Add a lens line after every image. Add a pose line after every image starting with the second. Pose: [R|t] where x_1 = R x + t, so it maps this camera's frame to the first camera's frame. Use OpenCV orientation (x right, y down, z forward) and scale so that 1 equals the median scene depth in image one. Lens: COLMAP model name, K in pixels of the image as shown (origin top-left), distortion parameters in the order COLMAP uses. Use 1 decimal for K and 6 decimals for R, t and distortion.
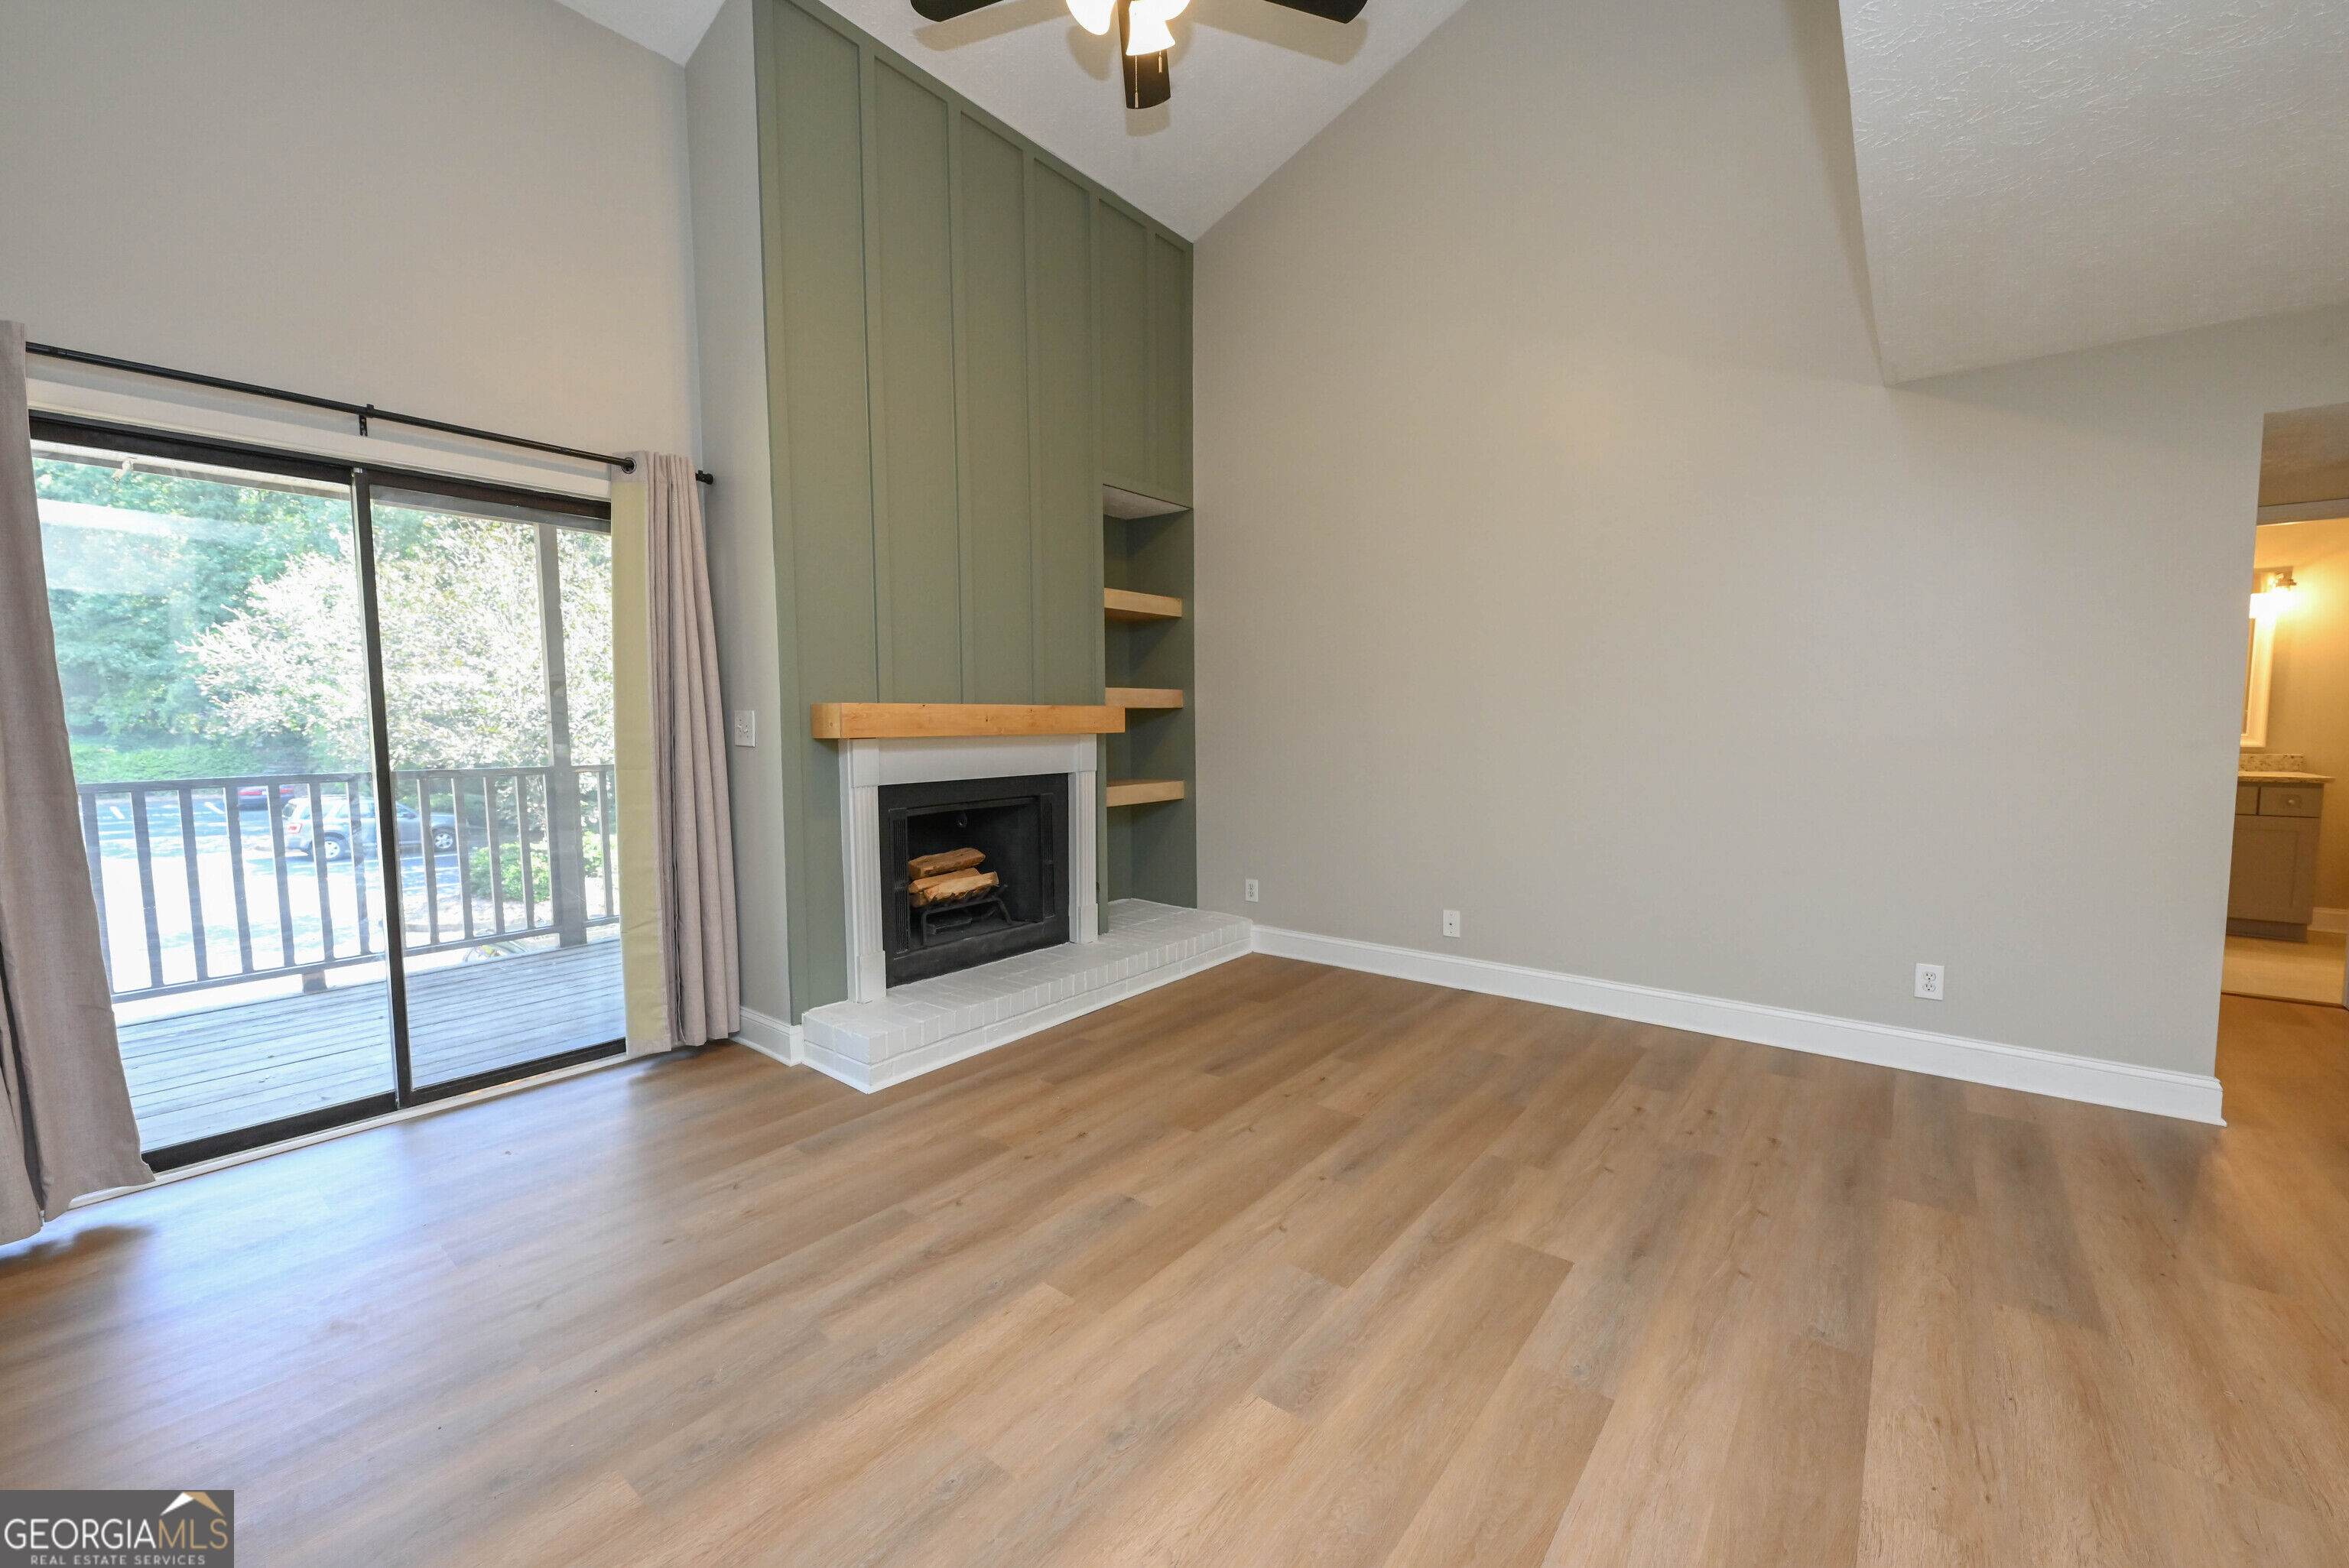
lens RADIAL K [[928.2, 0, 1168.4], [0, 928.2, 786.9], [0, 0, 1]] dist [-0.002955, -0.000234]
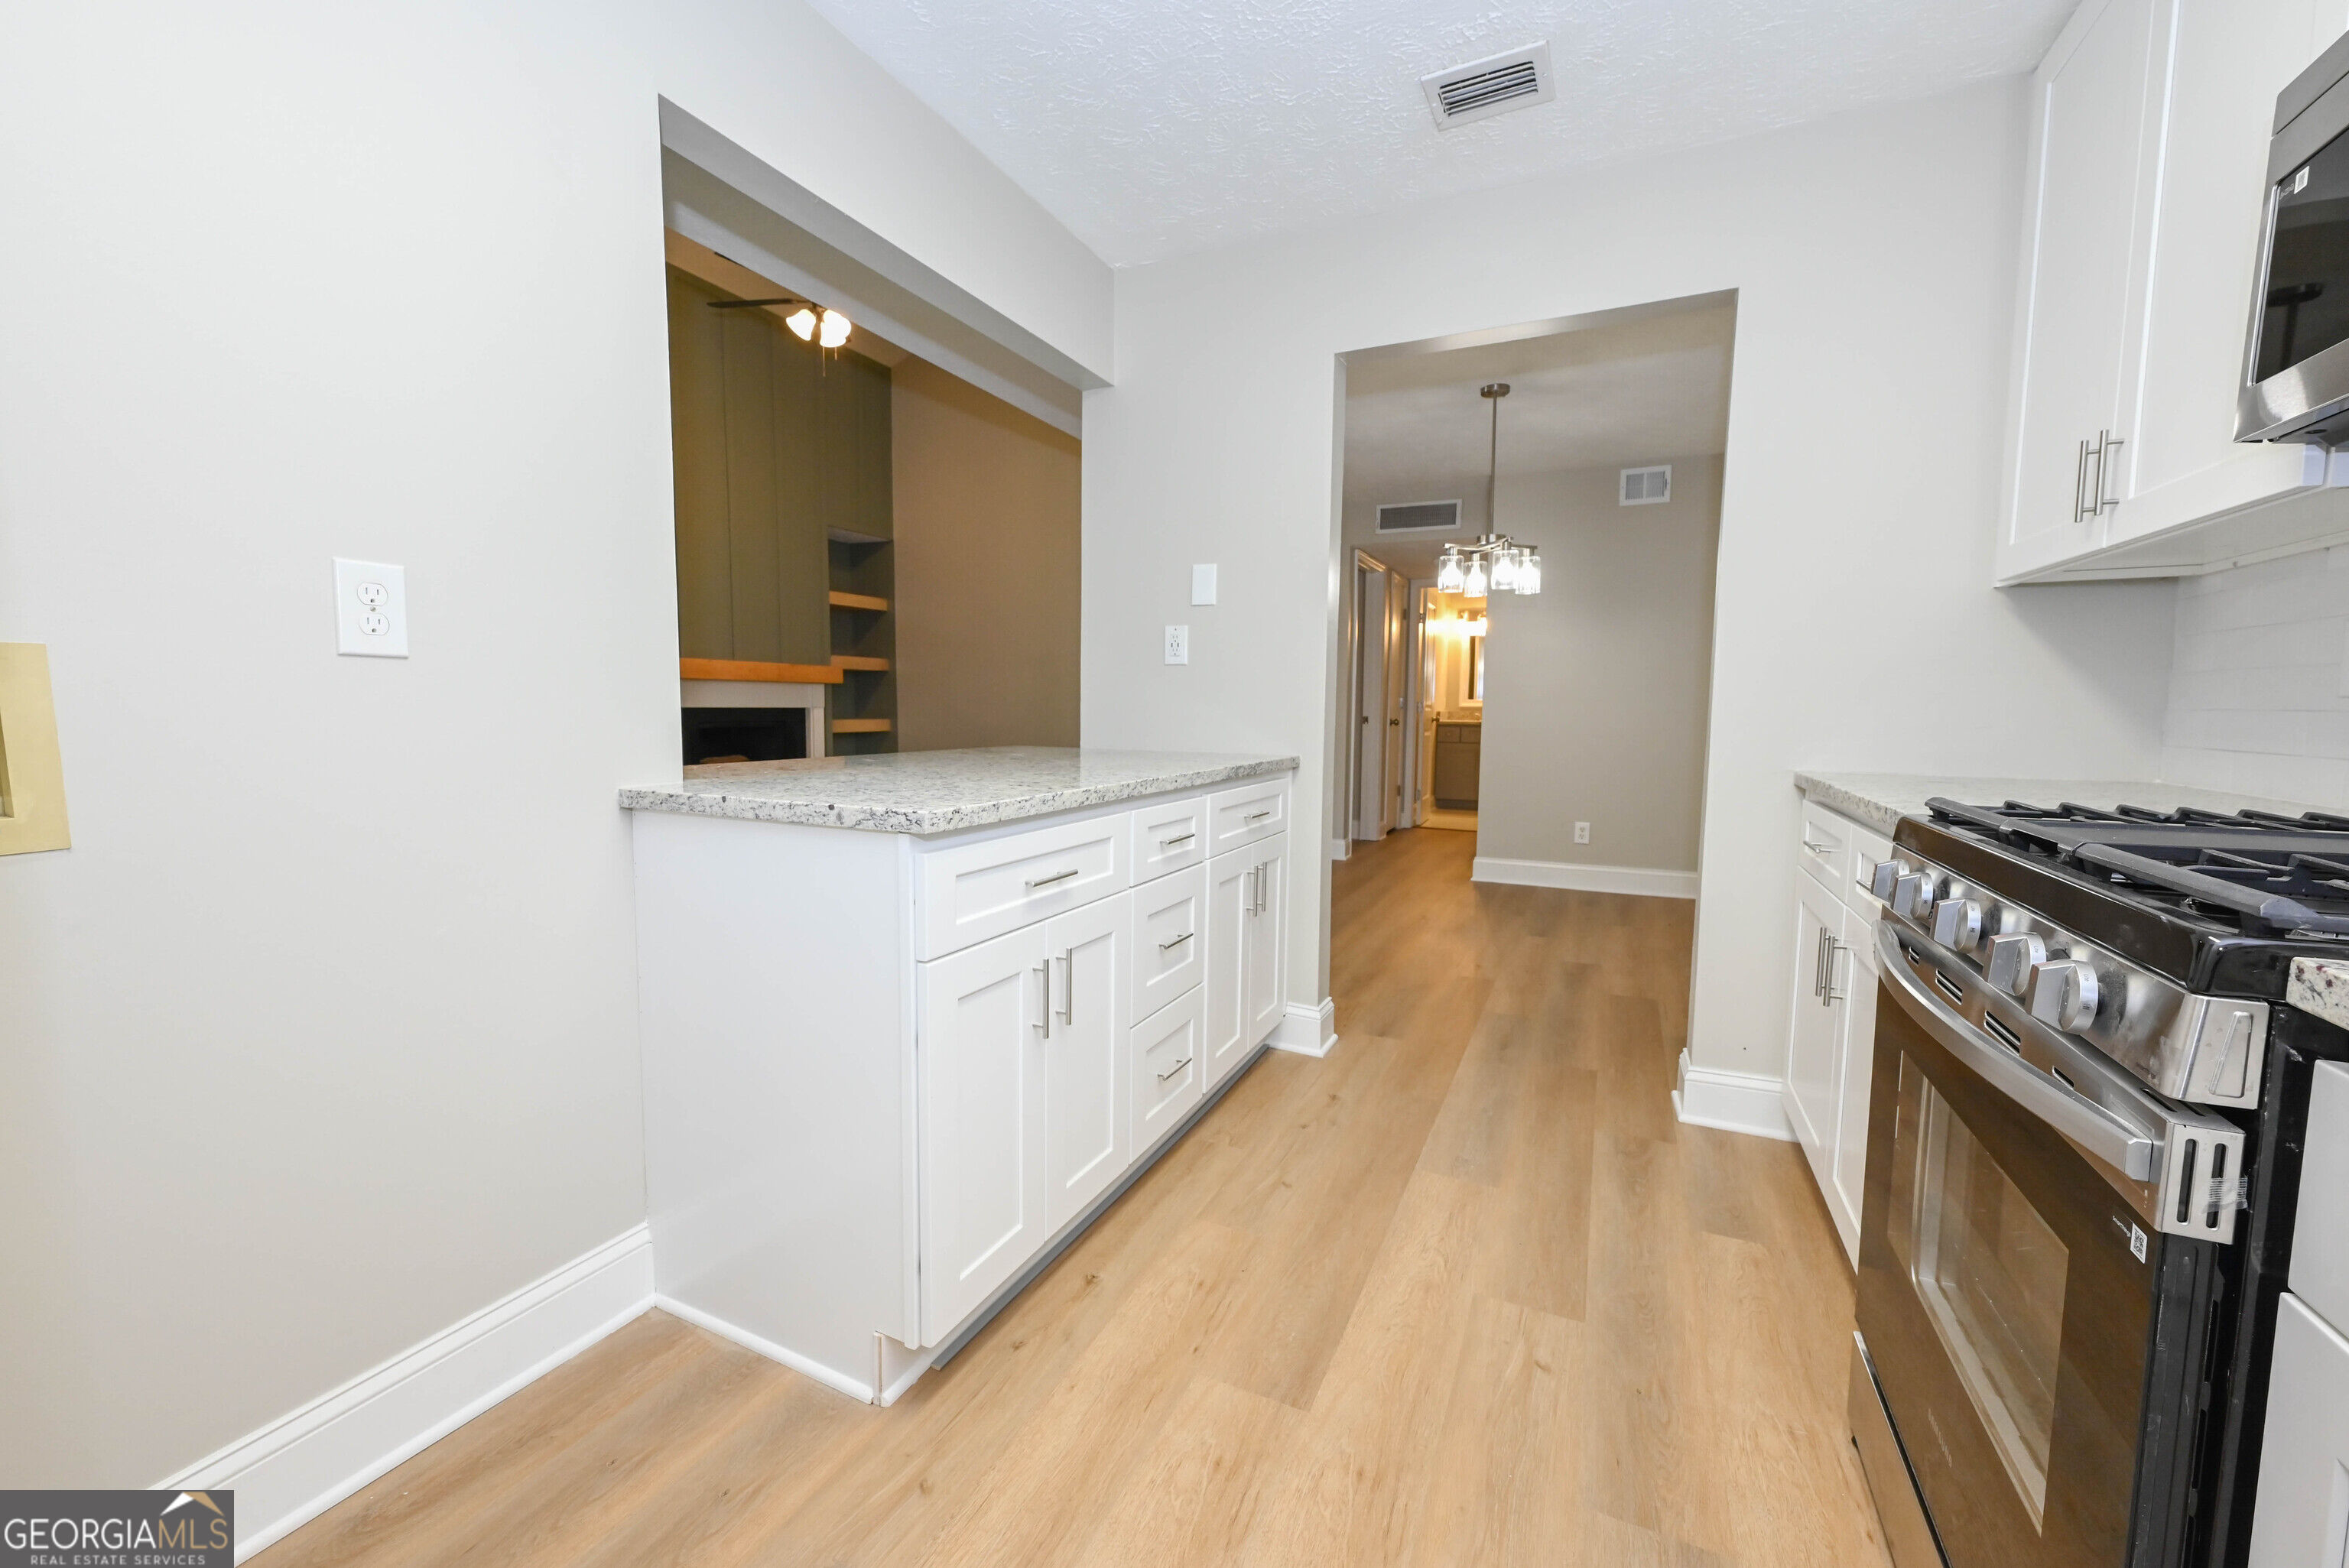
lens RADIAL K [[930.6, 0, 1160.4], [0, 930.6, 786.4], [0, 0, 1]] dist [0.000679, 0.000057]
pose [[0.975307, -0.006798, 0.220750, 0.177003], [0.003054, 0.999846, 0.017297, 0.126903], [-0.220833, -0.016196, 0.975177, -0.933092]]
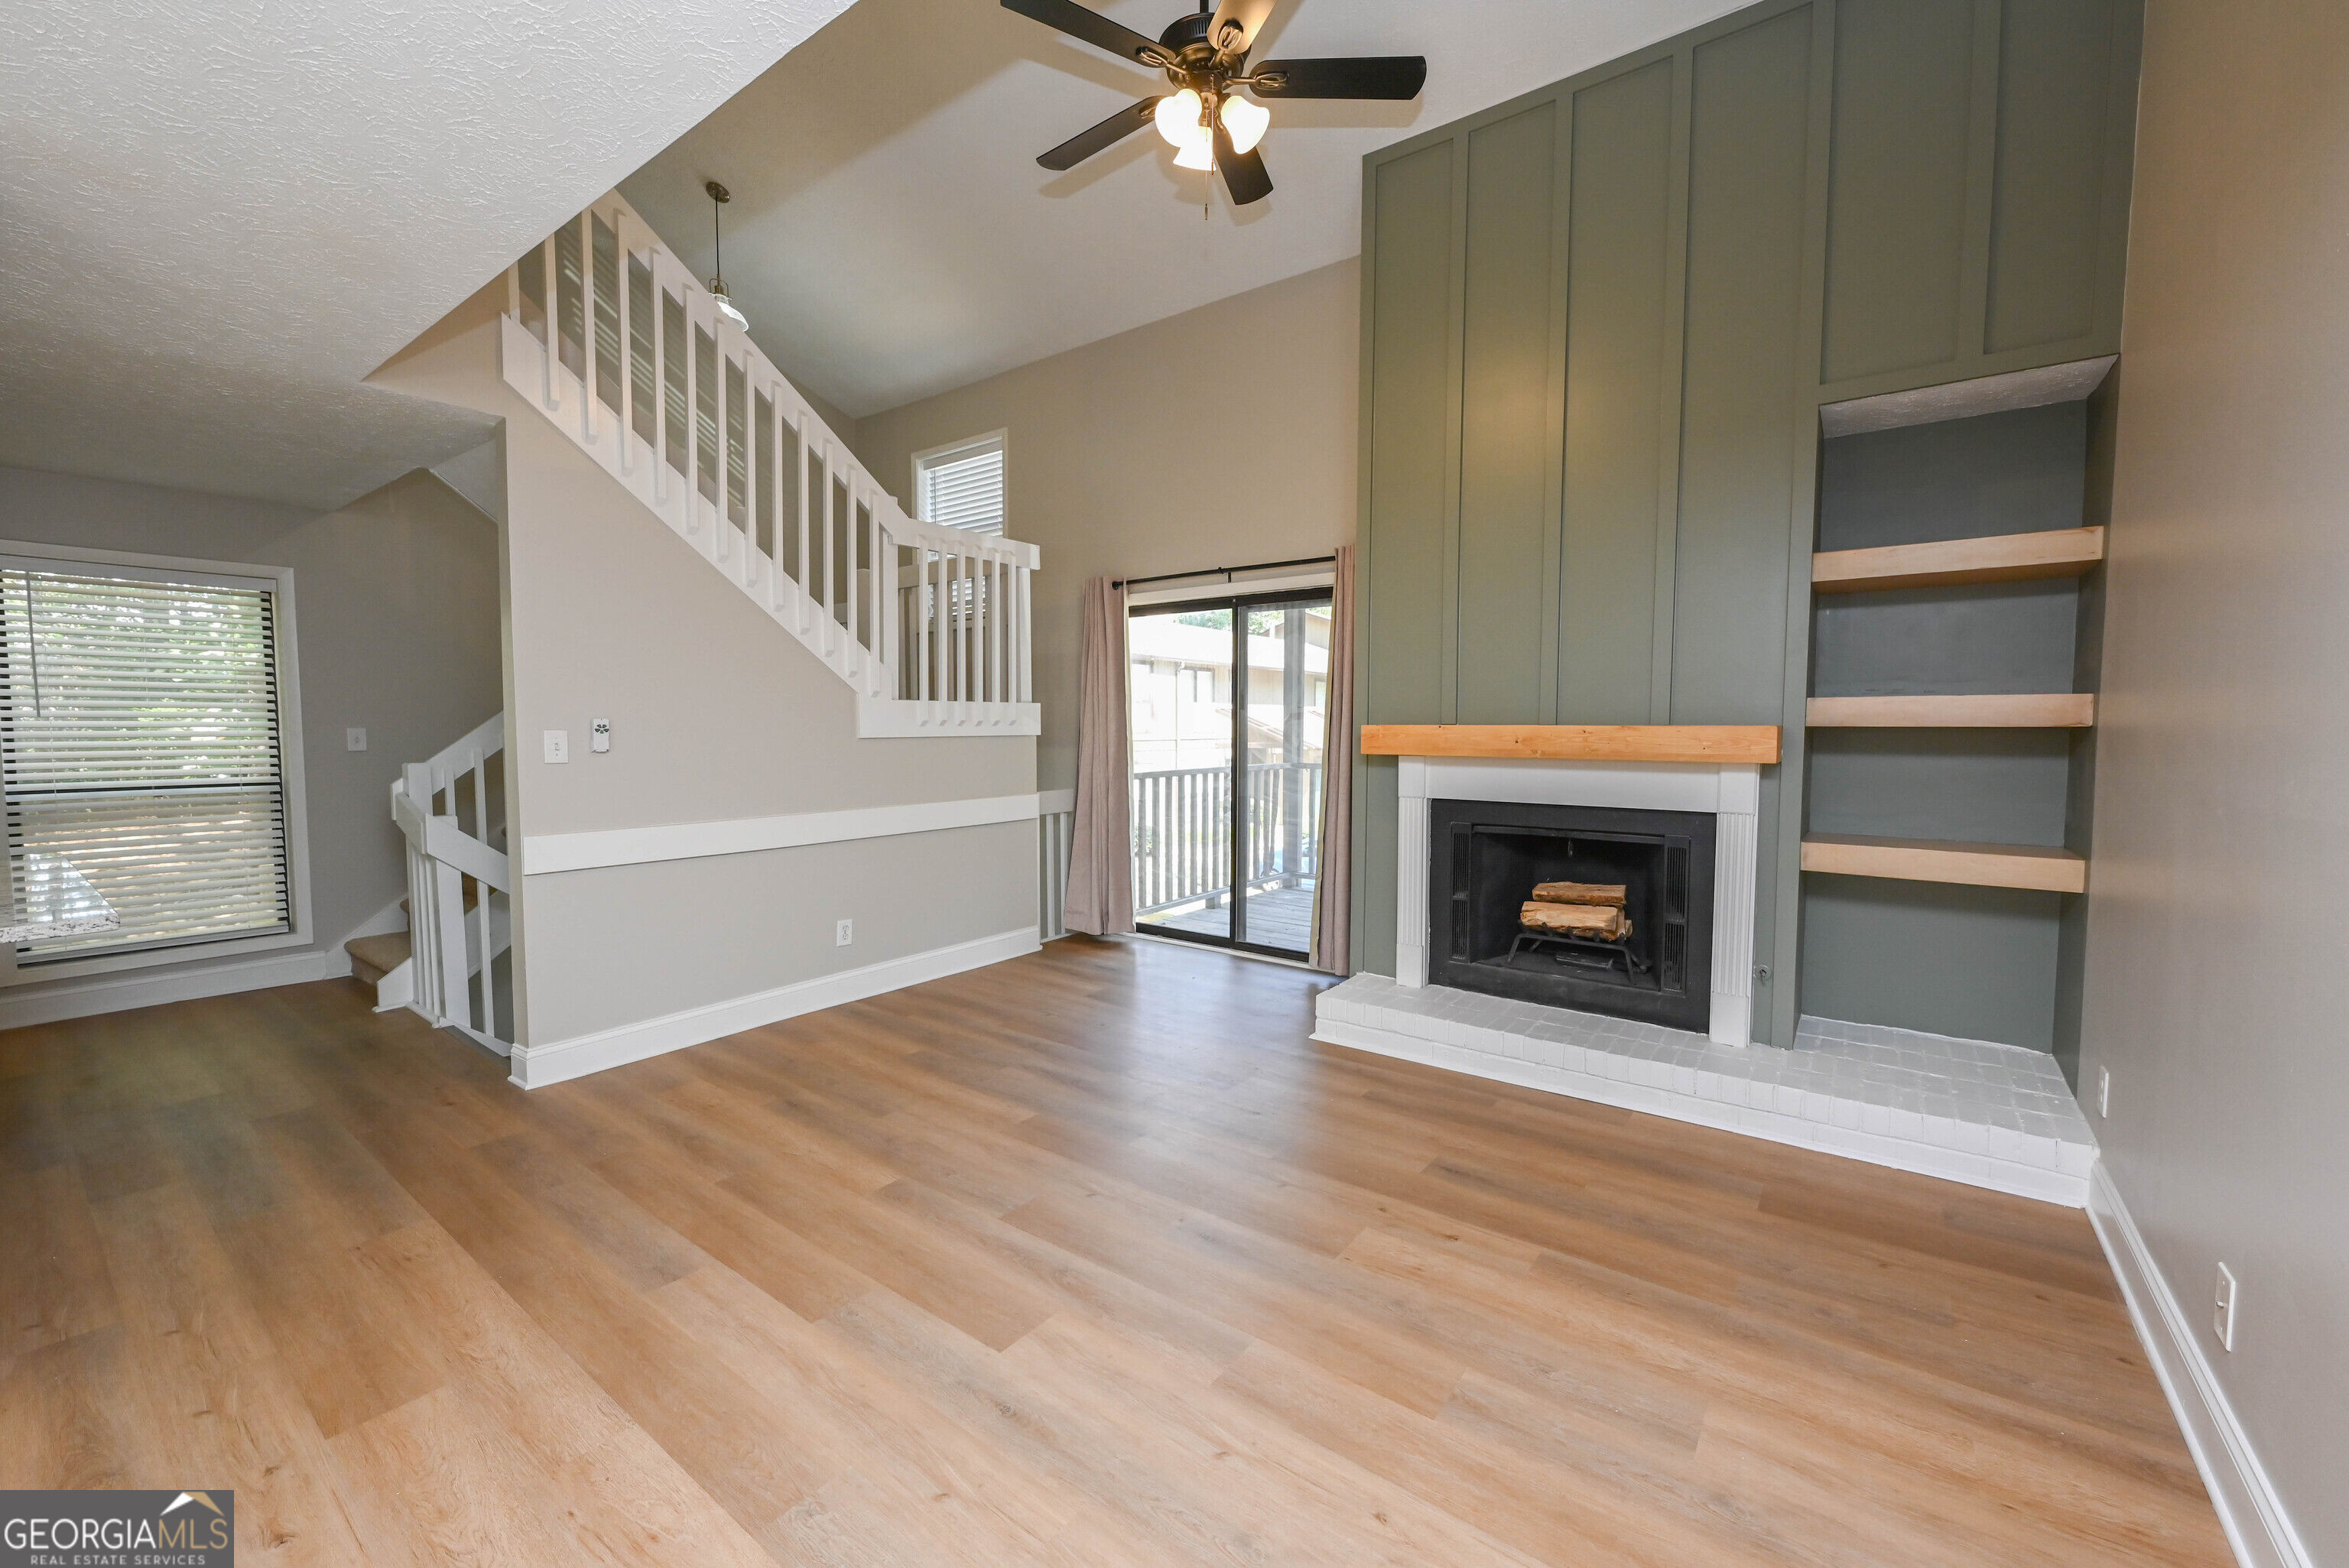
lens RADIAL K [[932.5, 0, 1173.5], [0, 932.5, 786.7], [0, 0, 1]] dist [0.000739, 0.000098]
pose [[0.028714, 0.068617, -0.997230, 0.864060], [-0.071757, 0.995209, 0.066412, -0.073939], [0.997009, 0.069651, 0.033500, 0.721264]]
